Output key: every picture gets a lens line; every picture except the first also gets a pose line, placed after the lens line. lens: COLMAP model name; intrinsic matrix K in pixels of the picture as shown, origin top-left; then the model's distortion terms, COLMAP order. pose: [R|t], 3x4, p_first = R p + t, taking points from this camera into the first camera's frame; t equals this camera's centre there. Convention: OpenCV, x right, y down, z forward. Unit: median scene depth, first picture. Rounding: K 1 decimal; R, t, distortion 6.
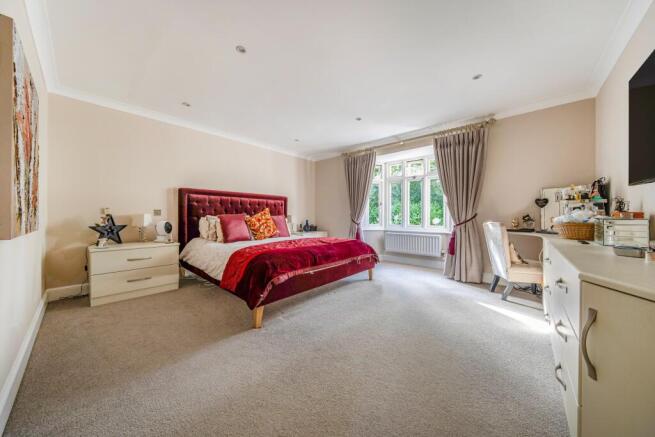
lens RADIAL K [[223.8, 0, 327.2], [0, 223.8, 218.2], [0, 0, 1]] dist [-0.000980, -0.000056]
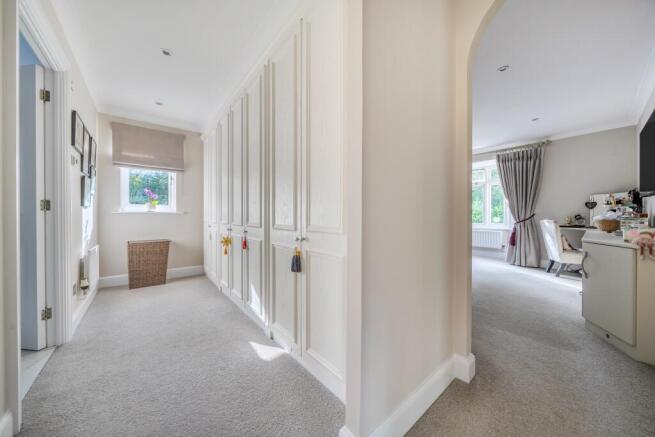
lens RADIAL K [[223.8, 0, 326.5], [0, 223.8, 216.3], [0, 0, 1]] dist [-0.000980, -0.000056]
pose [[0.986188, 0.000938, -0.165626, -0.308320], [-0.001741, 0.999987, -0.004709, 0.003080], [0.165619, 0.004932, 0.986177, -0.480740]]
